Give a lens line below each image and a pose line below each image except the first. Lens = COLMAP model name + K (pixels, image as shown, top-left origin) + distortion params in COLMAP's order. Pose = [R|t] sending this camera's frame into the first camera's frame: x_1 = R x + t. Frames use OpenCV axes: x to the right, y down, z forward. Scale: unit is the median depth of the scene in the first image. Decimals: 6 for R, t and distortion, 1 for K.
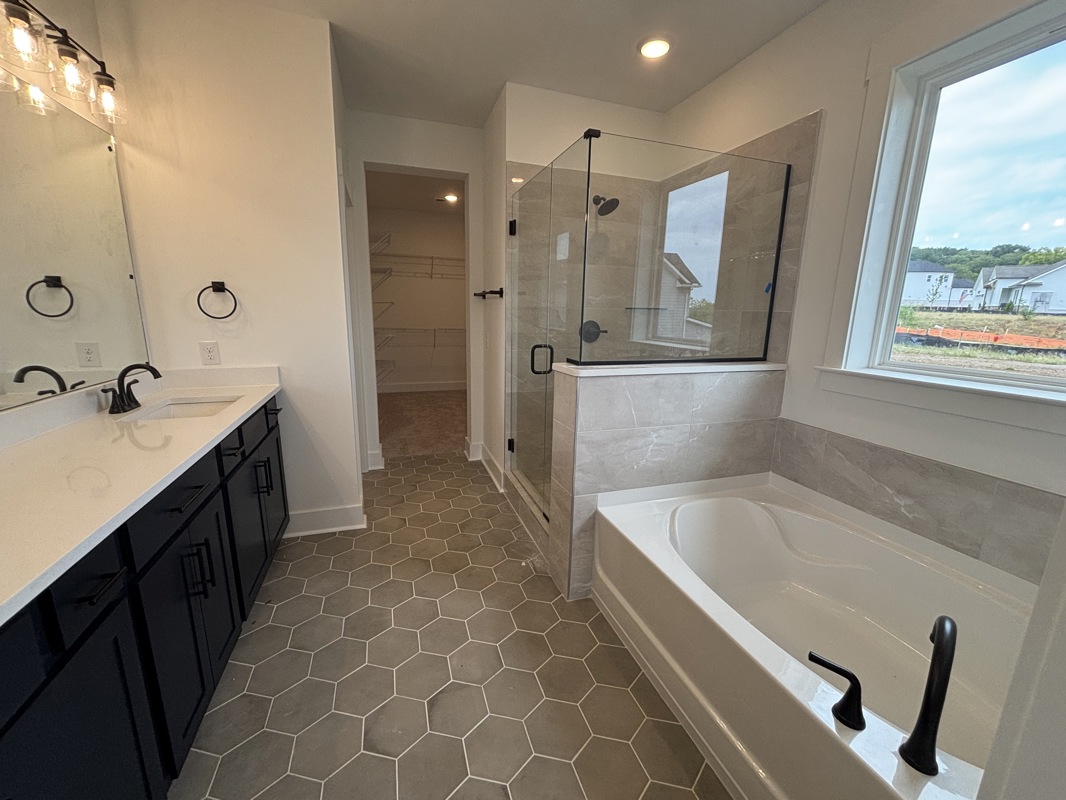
lens RADIAL K [[428.0, 0, 537.0], [0, 428.0, 396.5], [0, 0, 1]] dist [-0.004352, -0.000886]
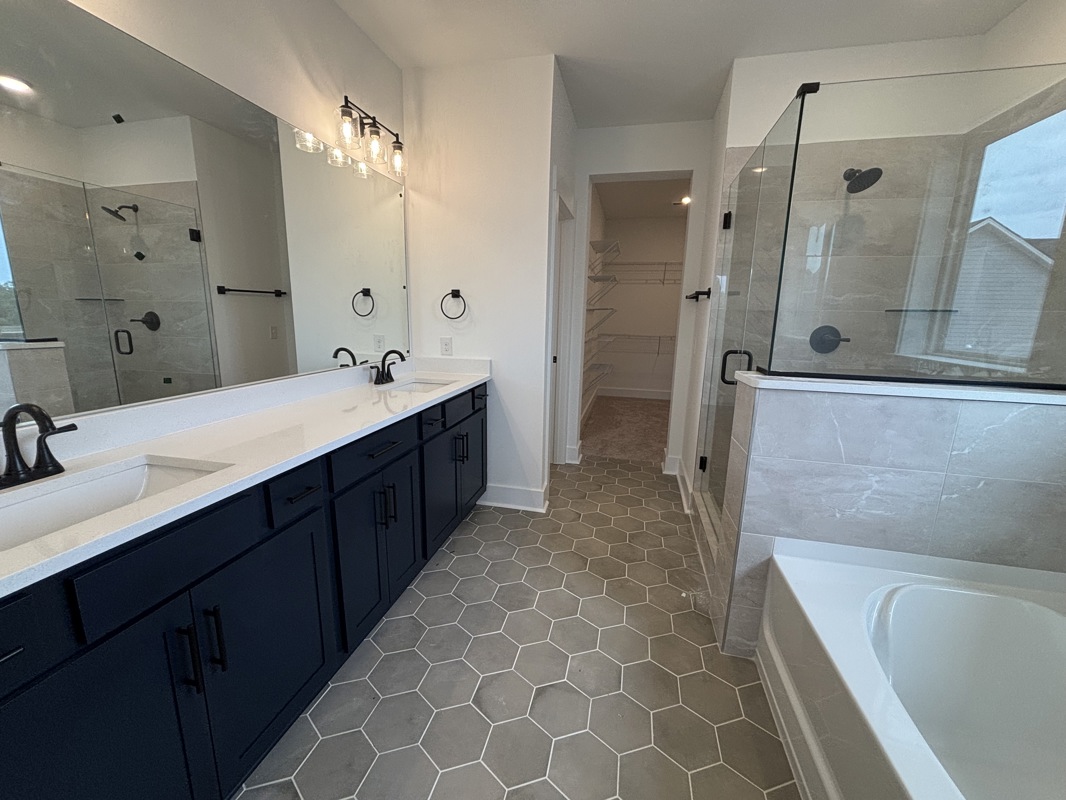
lens RADIAL K [[428.0, 0, 533.7], [0, 428.0, 396.2], [0, 0, 1]] dist [-0.004352, -0.000886]
pose [[0.844859, 0.097997, -0.525937, 0.141814], [-0.109323, 0.993960, 0.009589, 0.007003], [0.523700, 0.049396, 0.850470, 0.062422]]
